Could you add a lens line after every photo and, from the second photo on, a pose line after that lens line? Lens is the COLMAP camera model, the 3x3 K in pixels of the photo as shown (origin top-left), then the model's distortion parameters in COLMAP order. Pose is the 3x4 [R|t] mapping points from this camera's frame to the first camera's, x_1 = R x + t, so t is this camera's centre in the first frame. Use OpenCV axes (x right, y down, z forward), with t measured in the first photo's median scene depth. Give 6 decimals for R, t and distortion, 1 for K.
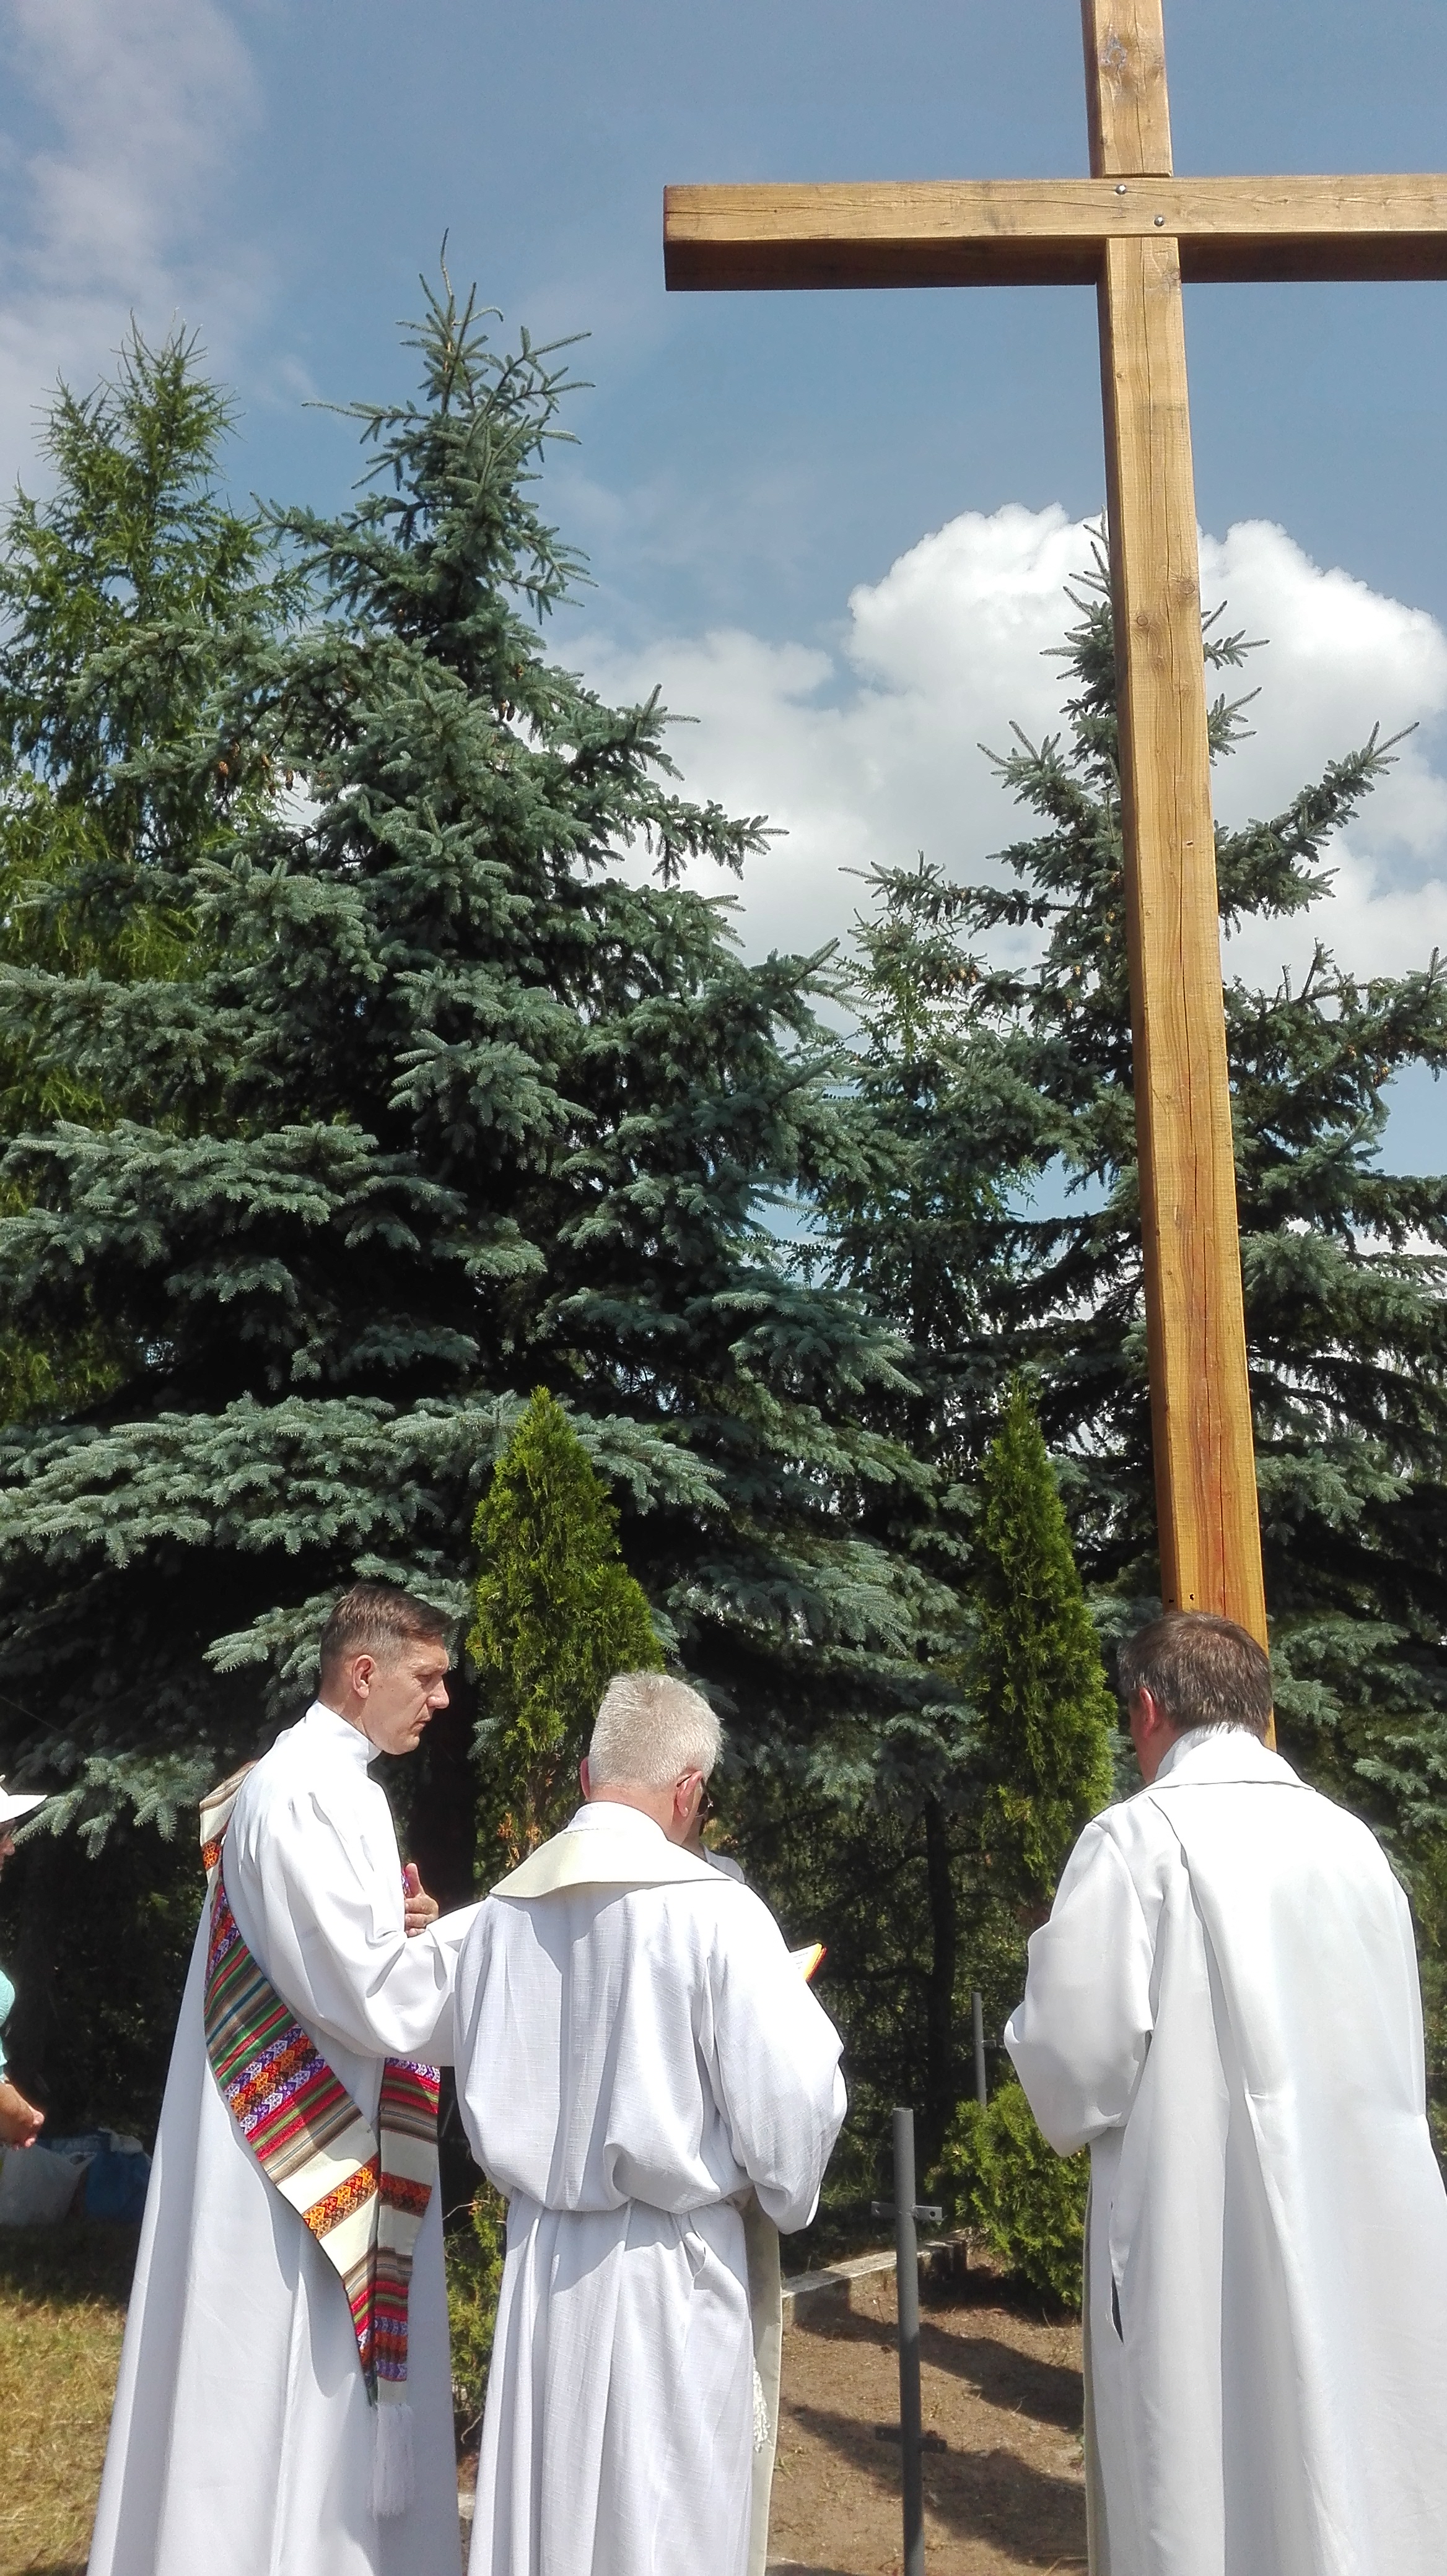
lens RADIAL K [[2094.8, 0, 751.3], [0, 2094.8, 1269.1], [0, 0, 1]] dist [0.126336, -0.230241]
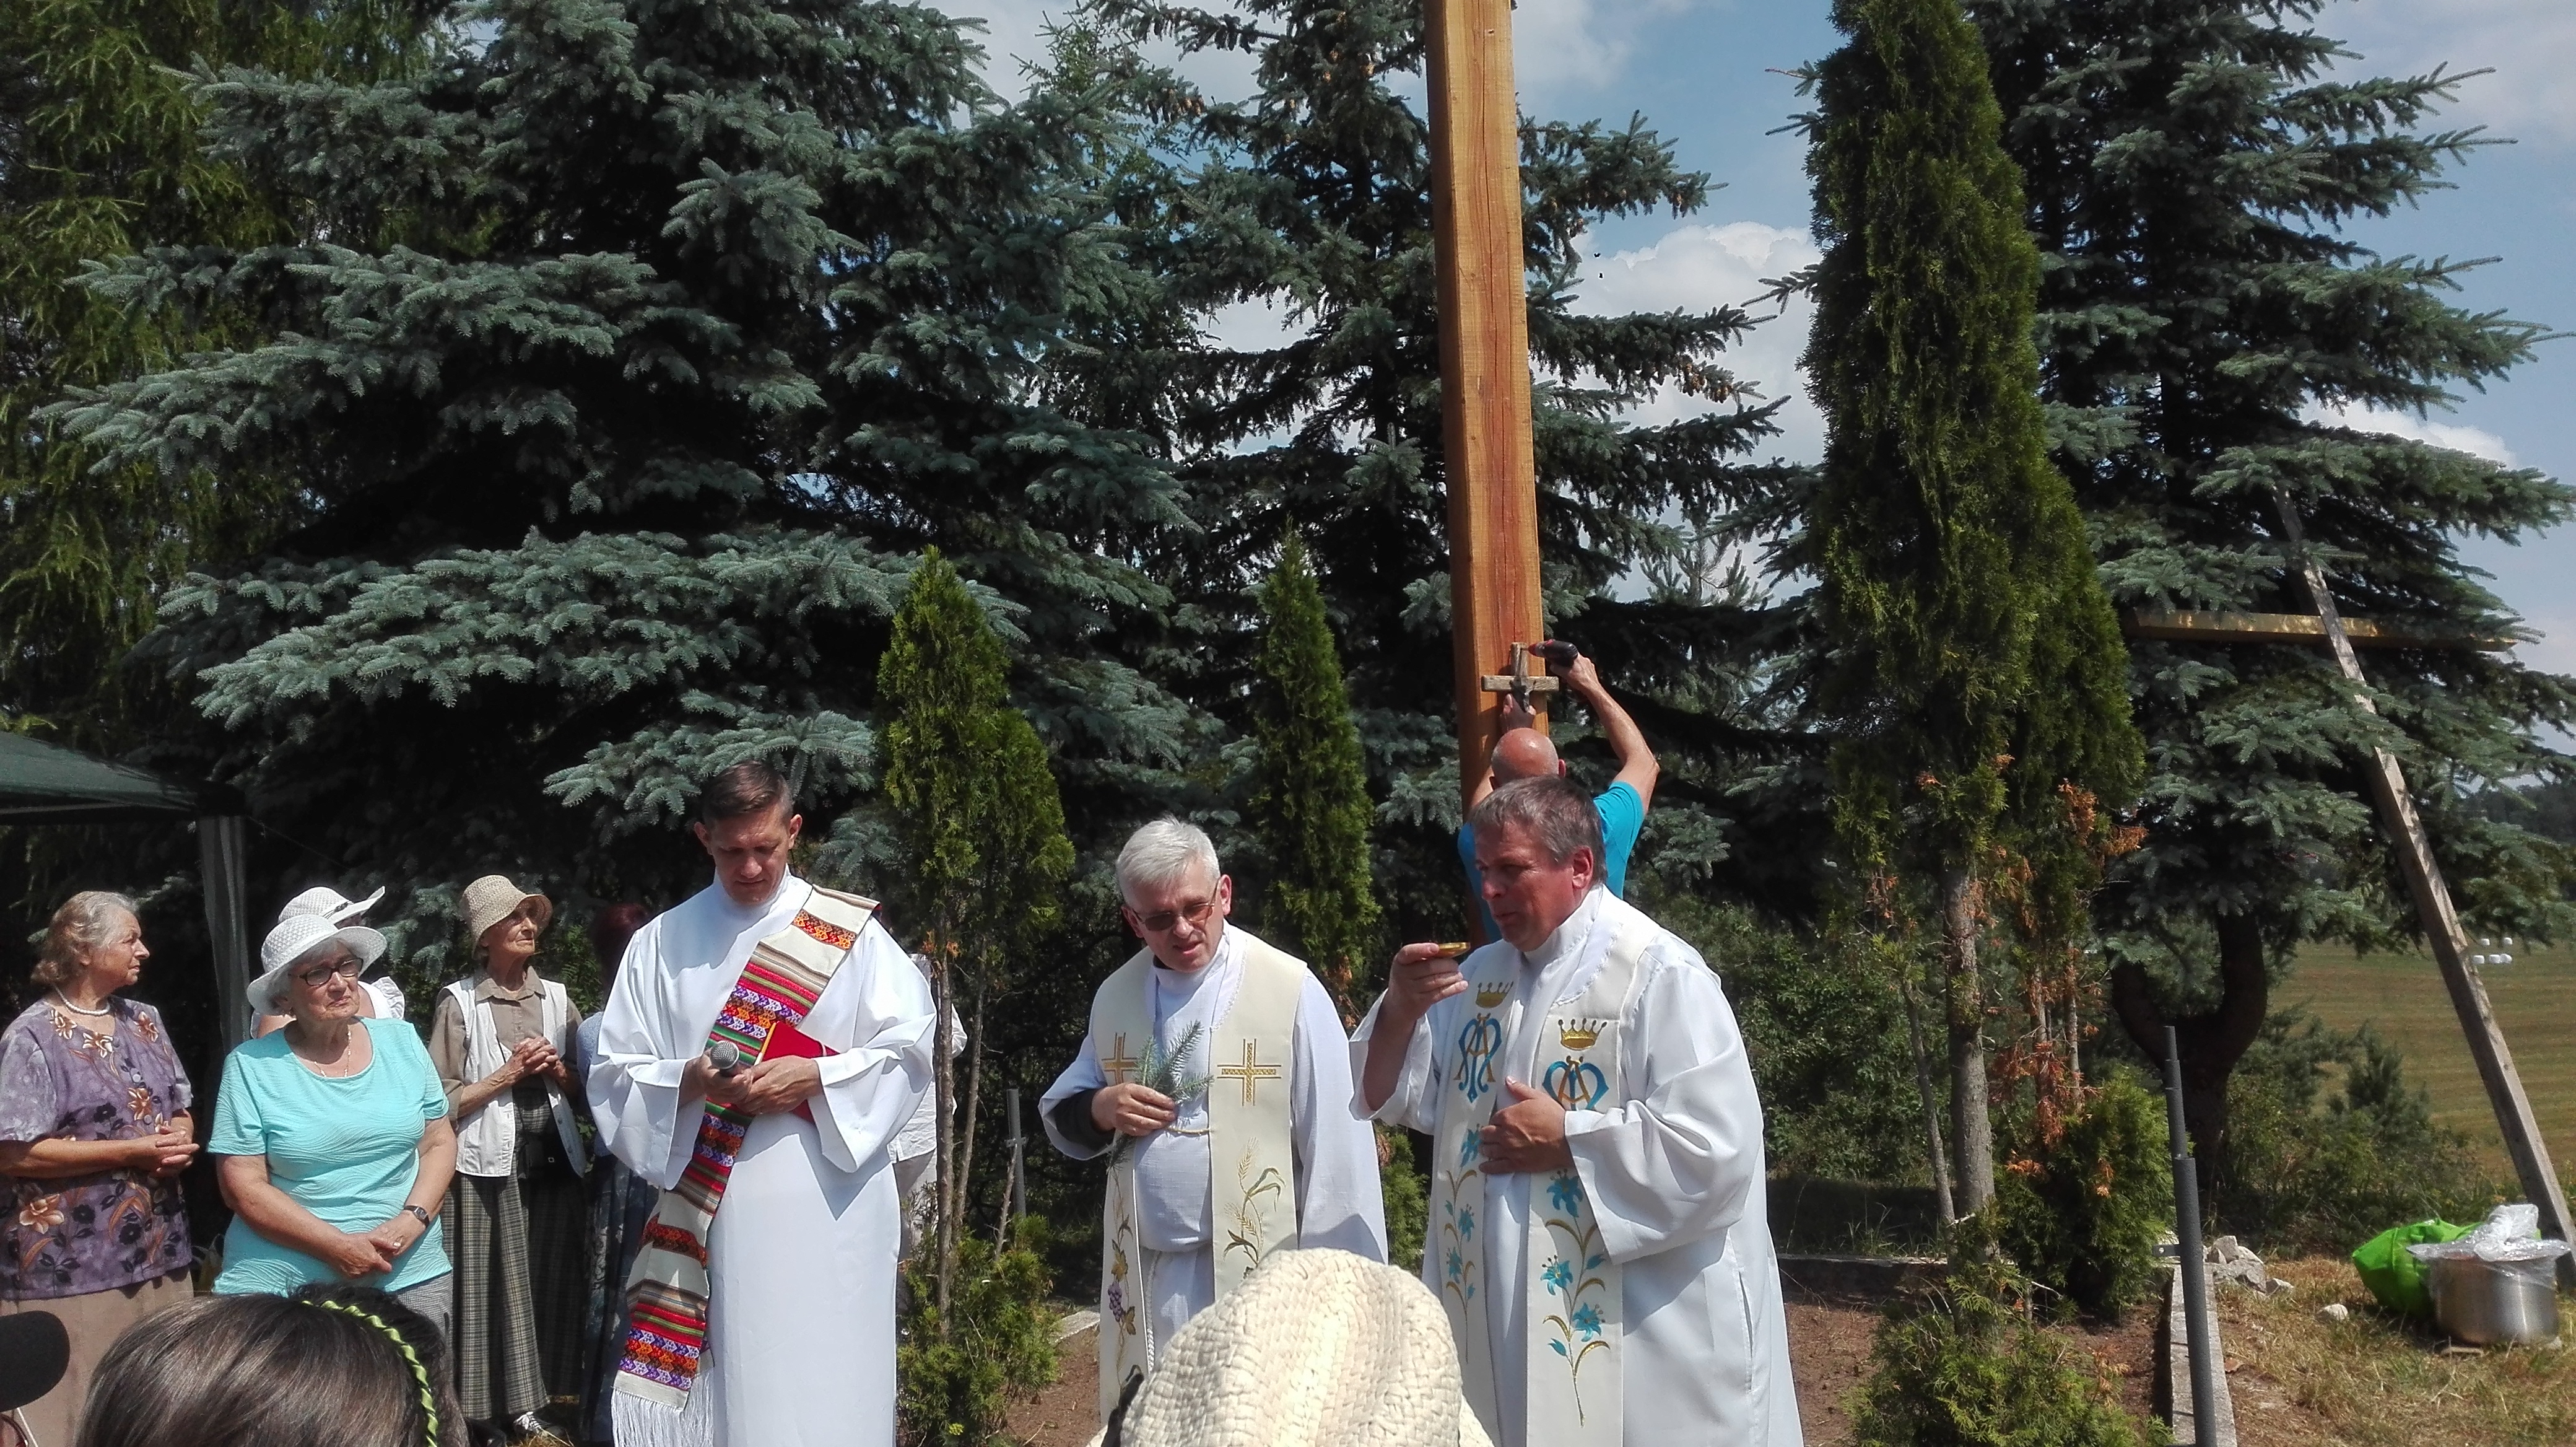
lens RADIAL K [[2094.8, 0, 1301.4], [0, 2094.8, 700.9], [0, 0, 1]] dist [0.126336, -0.230241]
pose [[0.972915, -0.017665, 0.230489, -0.123813], [-0.020848, 0.986308, 0.163591, -0.033461], [-0.230223, -0.163965, 0.959225, -0.062178]]
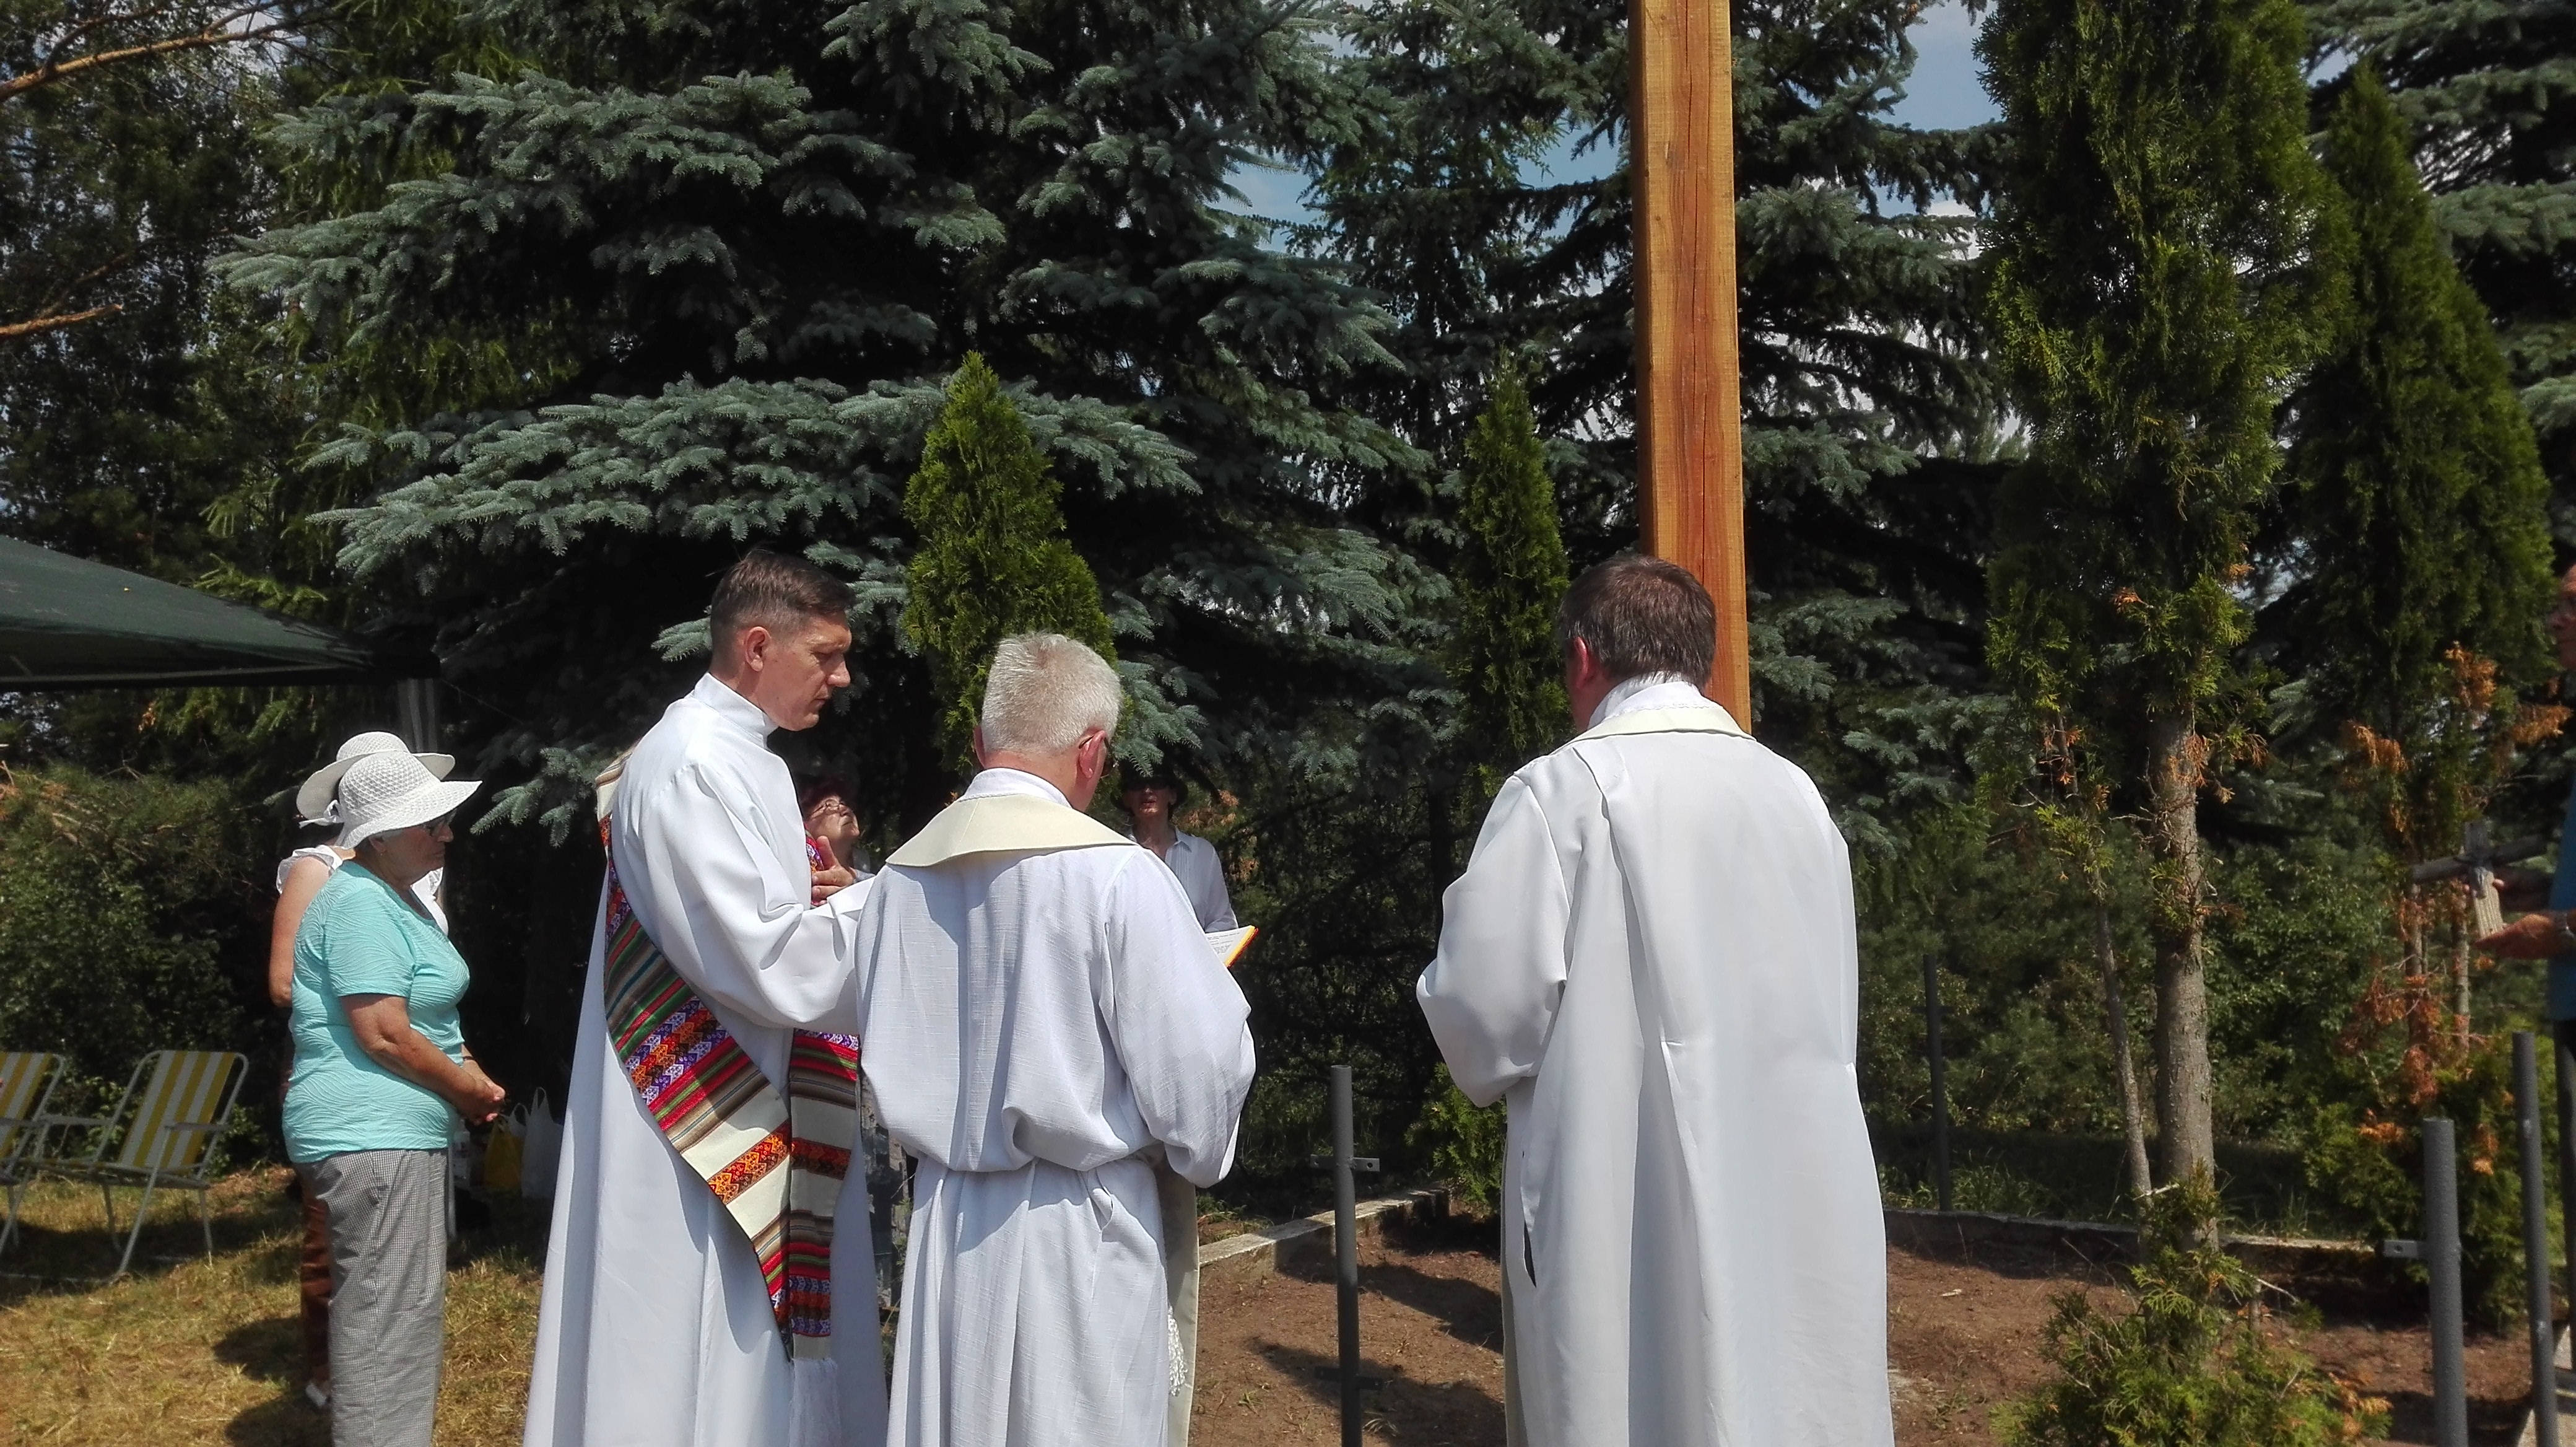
lens RADIAL K [[2094.8, 0, 1309.0], [0, 2094.8, 711.5], [0, 0, 1]] dist [0.126336, -0.230241]
pose [[0.999816, -0.016681, 0.009421, 0.027574], [0.014425, 0.979116, 0.202790, 0.019128], [-0.012607, -0.202617, 0.979177, 0.042467]]
